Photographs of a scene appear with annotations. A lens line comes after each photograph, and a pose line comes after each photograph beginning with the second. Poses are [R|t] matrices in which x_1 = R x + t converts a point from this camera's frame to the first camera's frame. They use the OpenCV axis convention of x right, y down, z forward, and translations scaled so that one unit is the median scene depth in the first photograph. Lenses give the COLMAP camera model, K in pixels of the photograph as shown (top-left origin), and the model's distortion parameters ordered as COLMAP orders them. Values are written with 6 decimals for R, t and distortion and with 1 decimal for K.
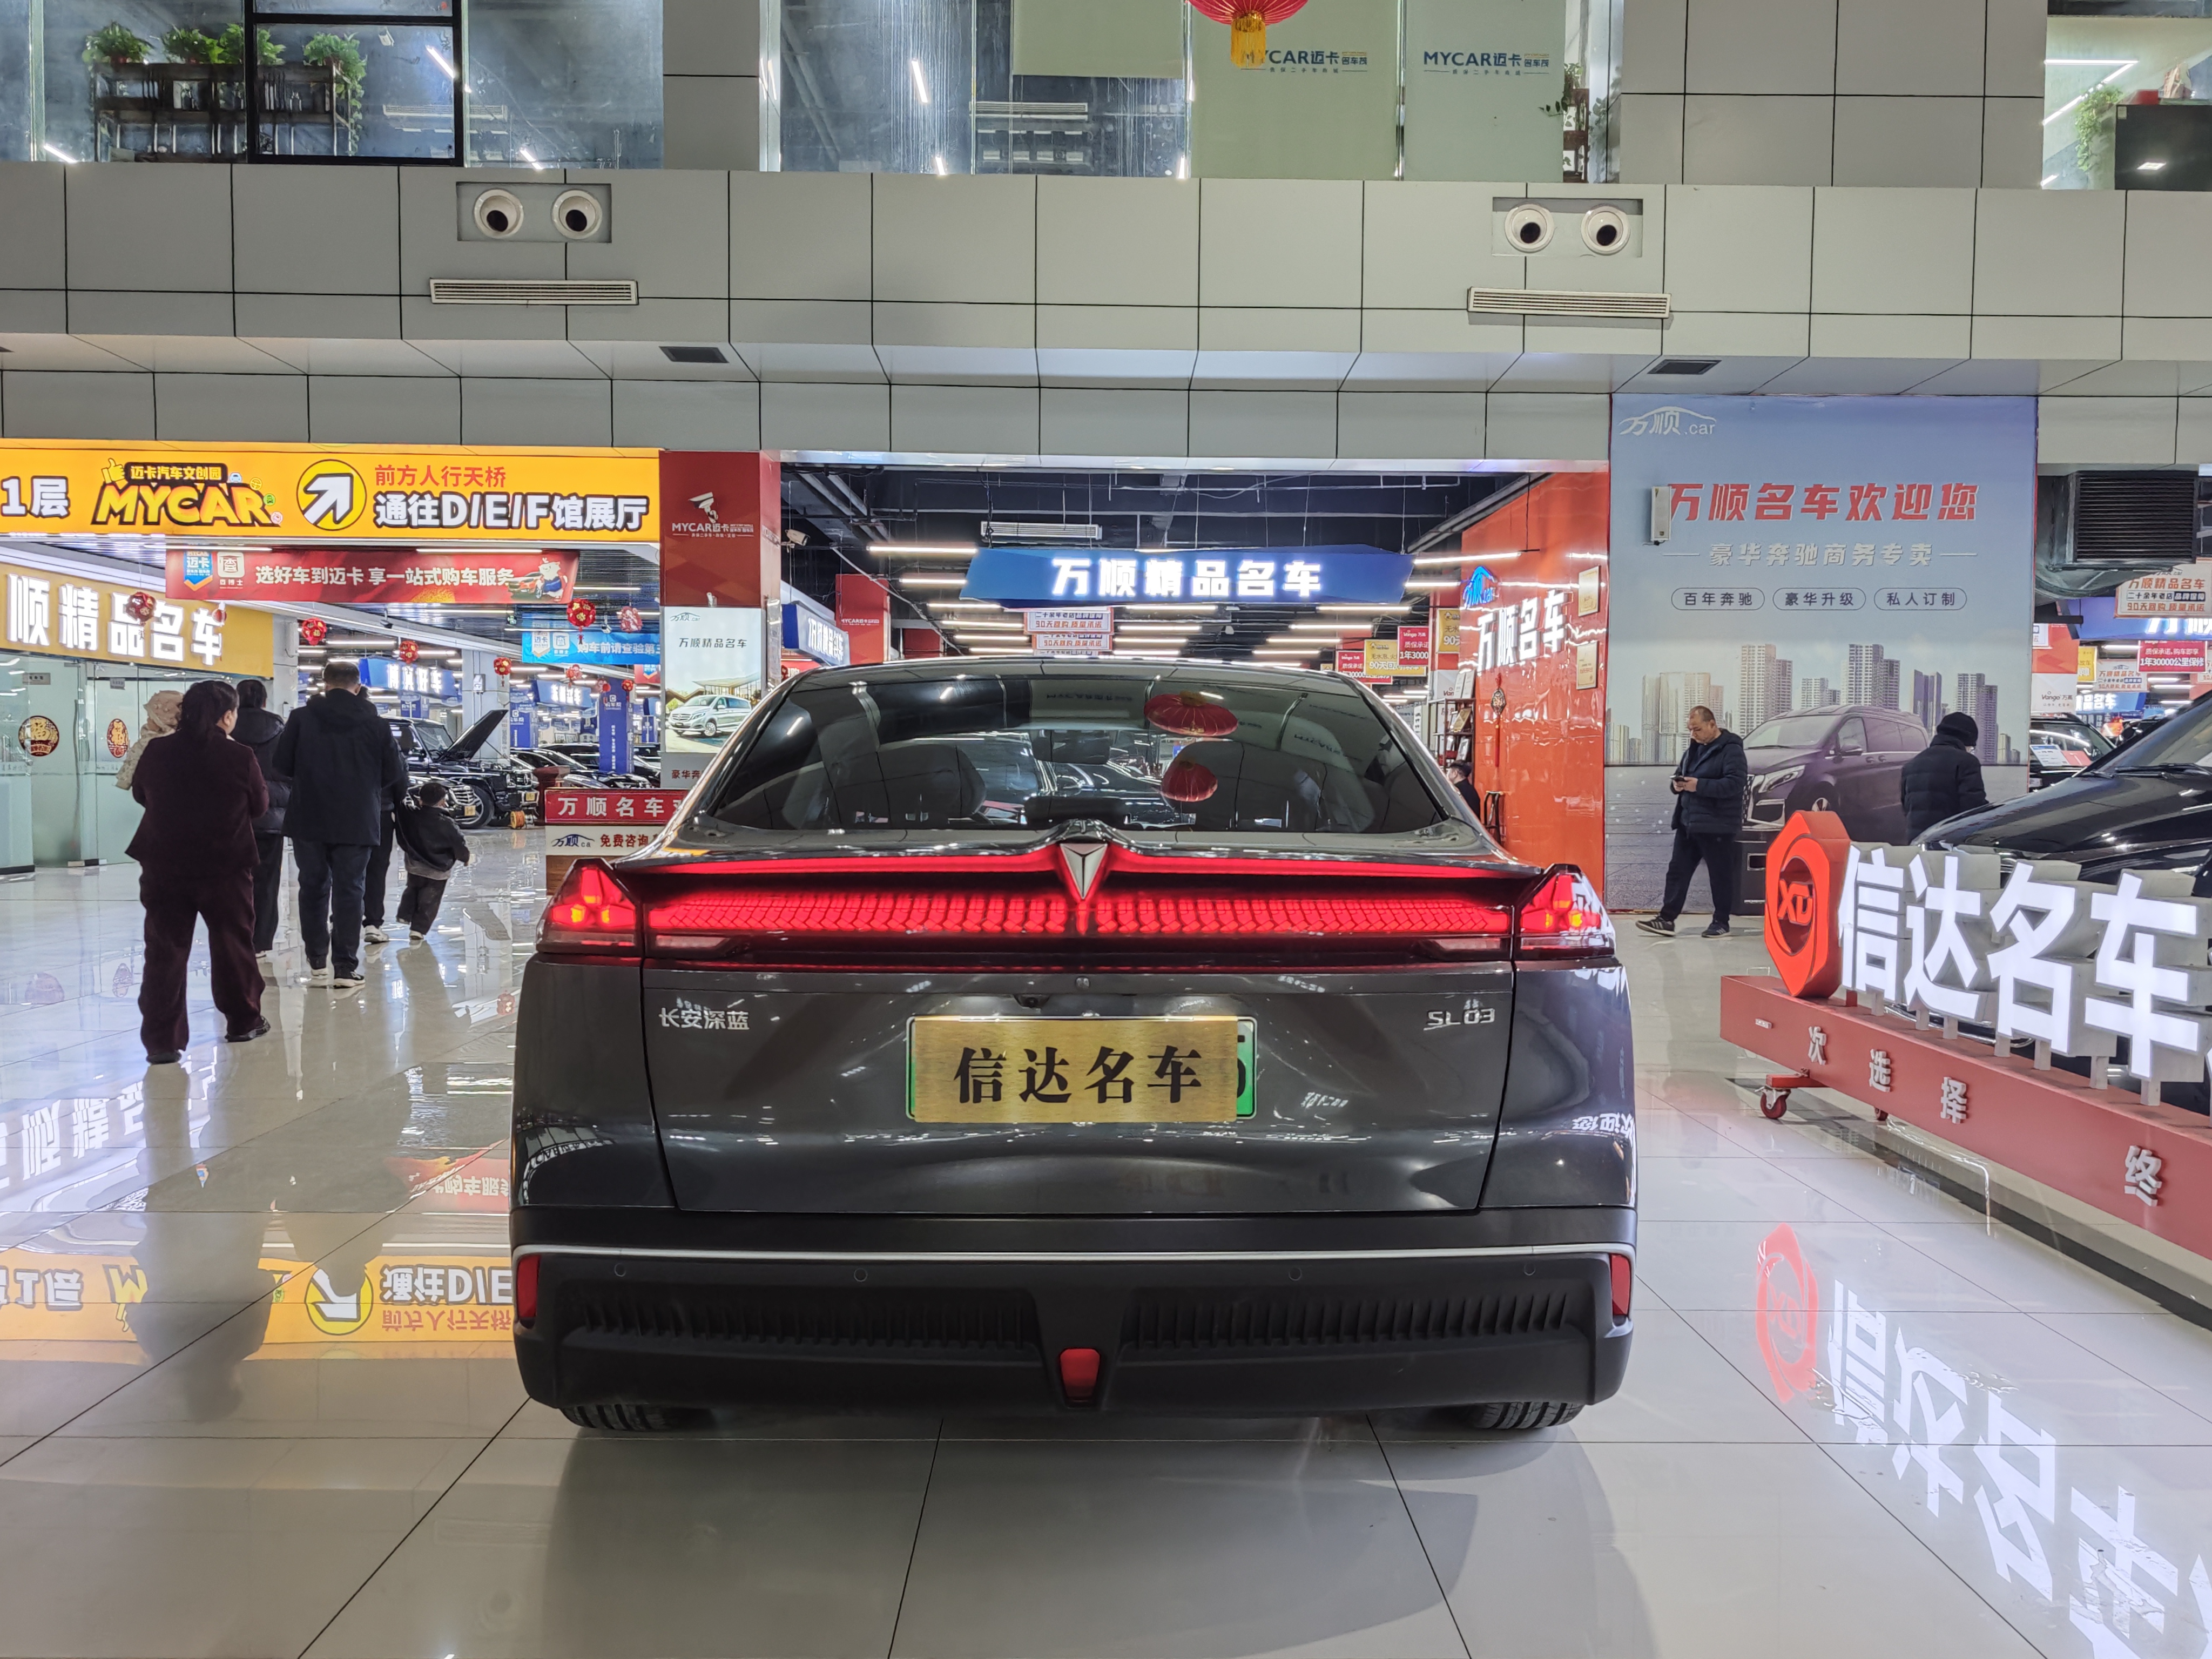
lens RADIAL K [[1736.9, 0, 1132.6], [0, 1736.9, 870.3], [0, 0, 1]] dist [0.013237, -0.013720]
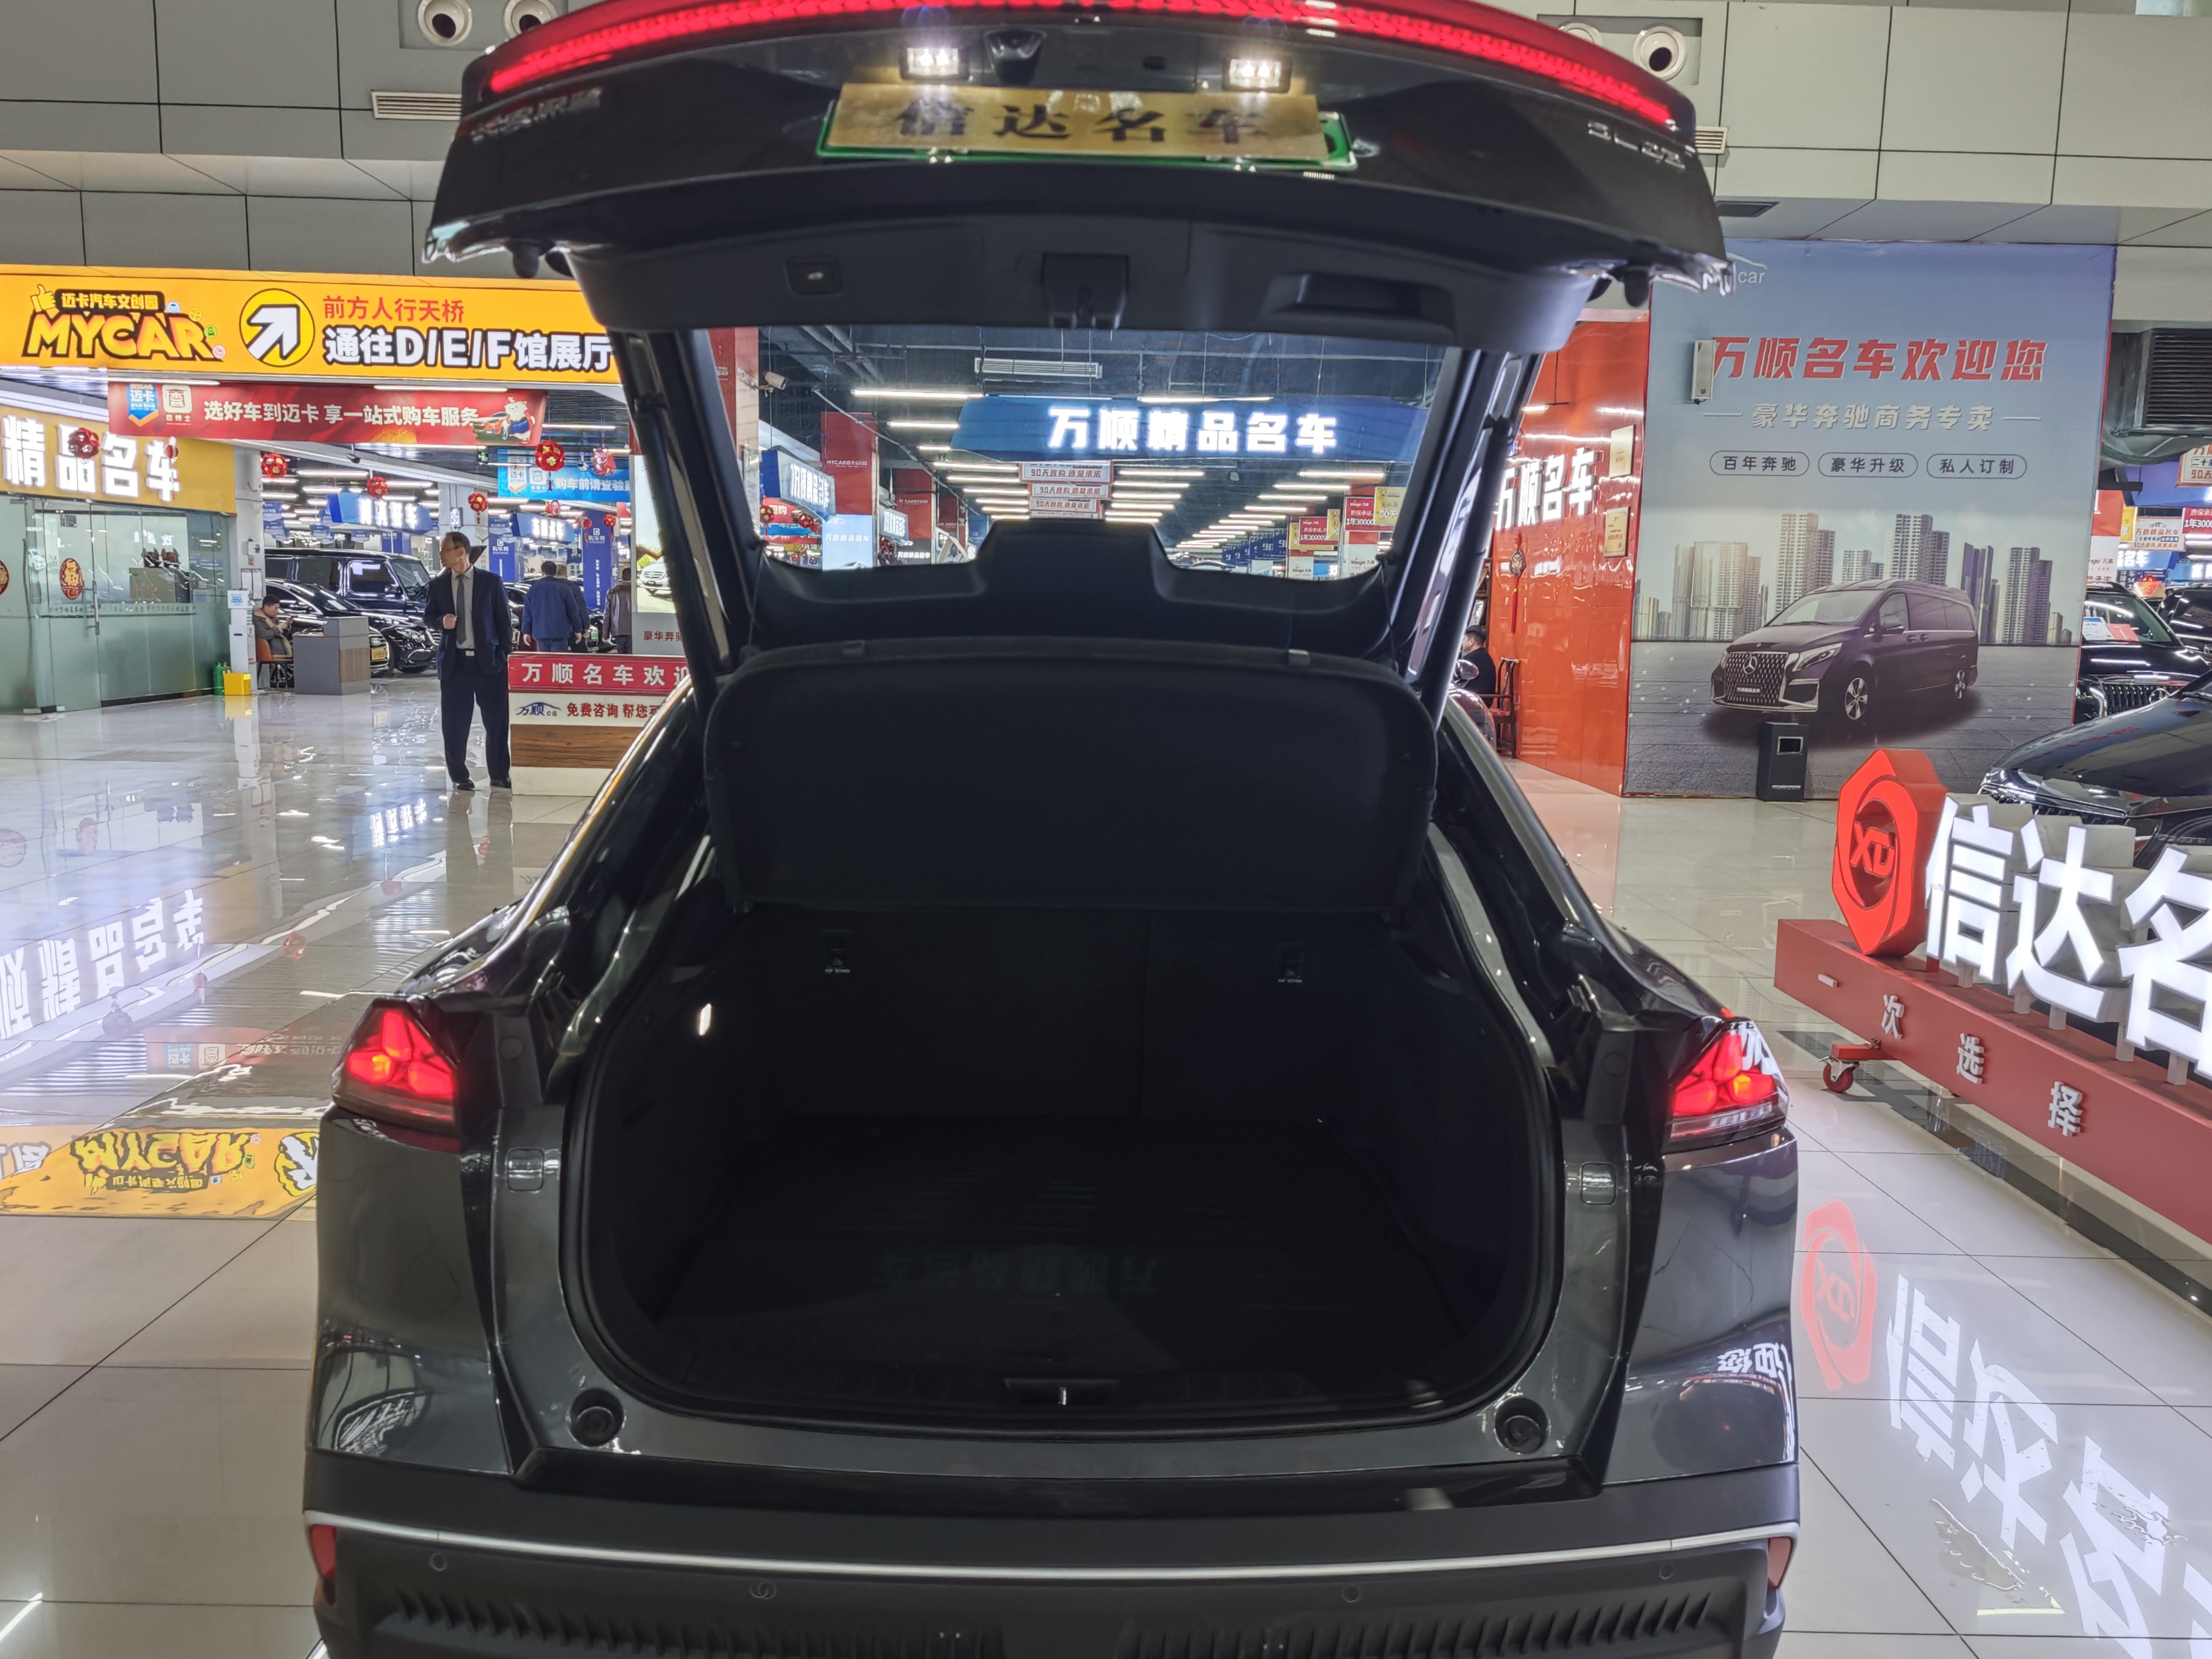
lens RADIAL K [[1736.9, 0, 1119.9], [0, 1736.9, 857.5], [0, 0, 1]] dist [0.013237, -0.013720]
pose [[0.999870, 0.015748, -0.003450, -0.001121], [-0.015380, 0.995942, 0.088671, -0.022297], [0.004832, -0.088606, 0.996055, 0.047027]]
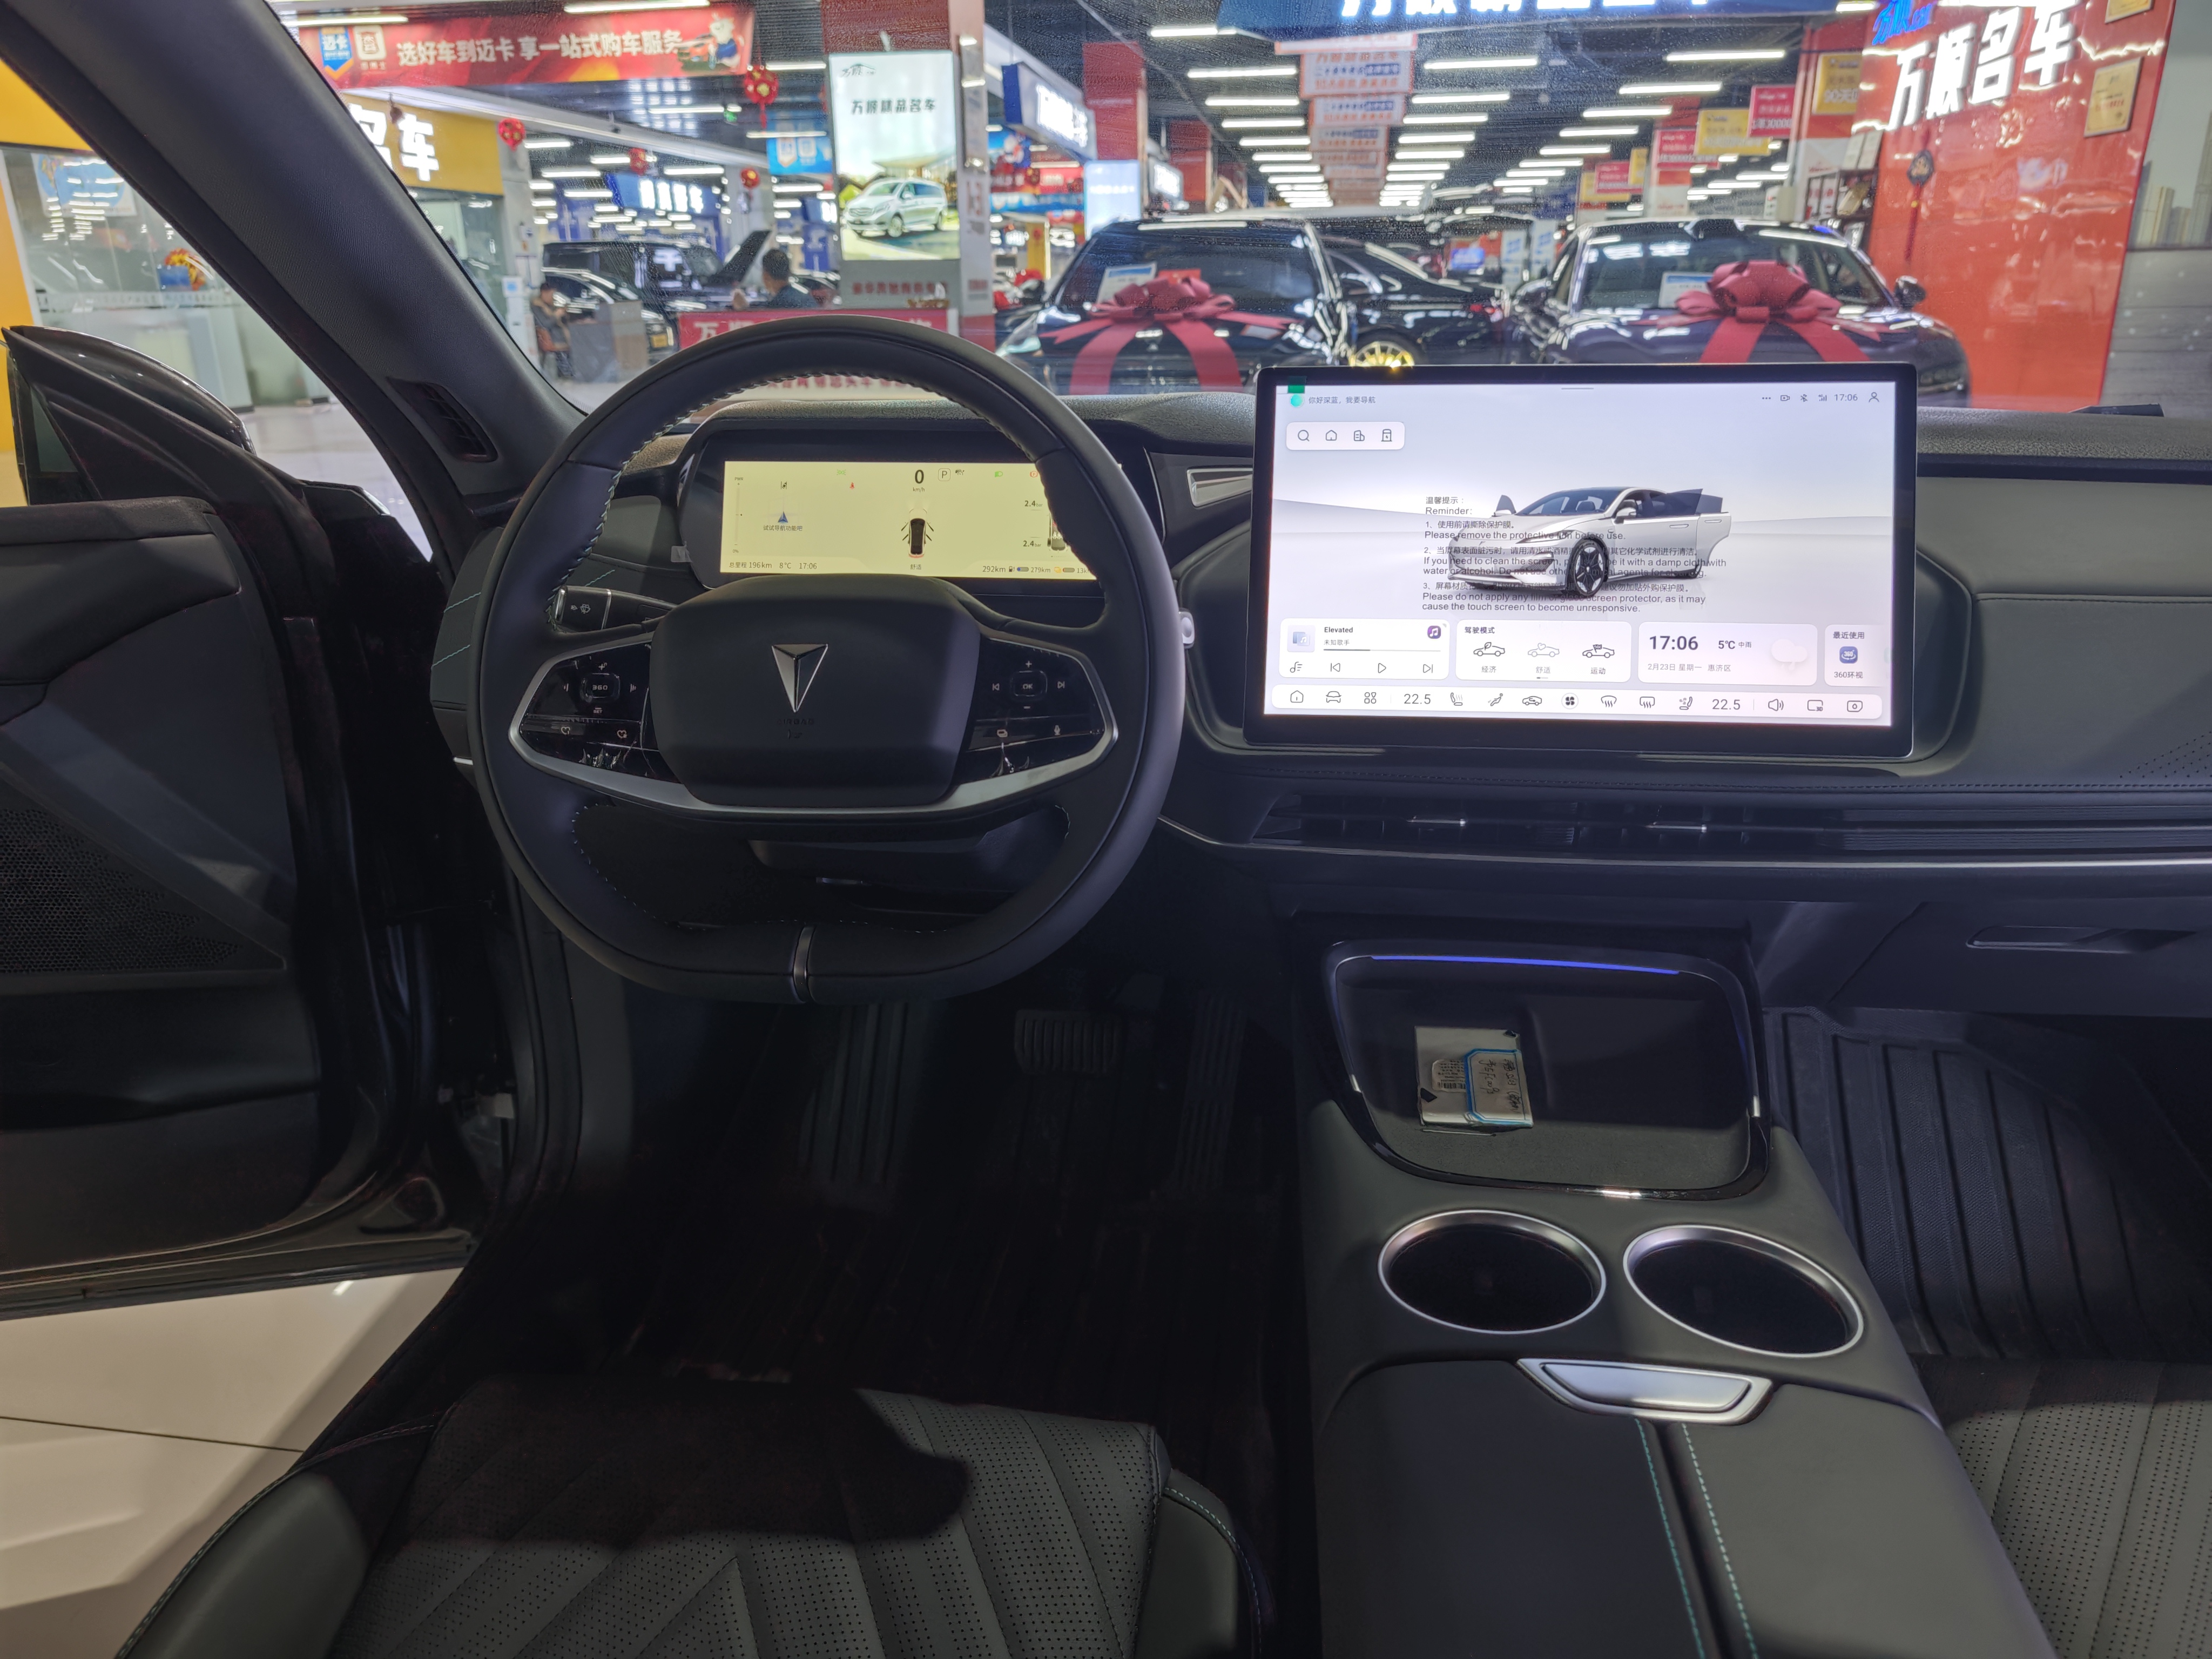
lens RADIAL K [[1477.6, 0, 1114.8], [0, 1477.6, 846.2], [0, 0, 1]] dist [0.016605, -0.028622]
pose [[0.984312, 0.042149, -0.171328, -0.018573], [0.010626, 0.955124, 0.296017, -0.010678], [0.176116, -0.293193, 0.939692, 0.297901]]
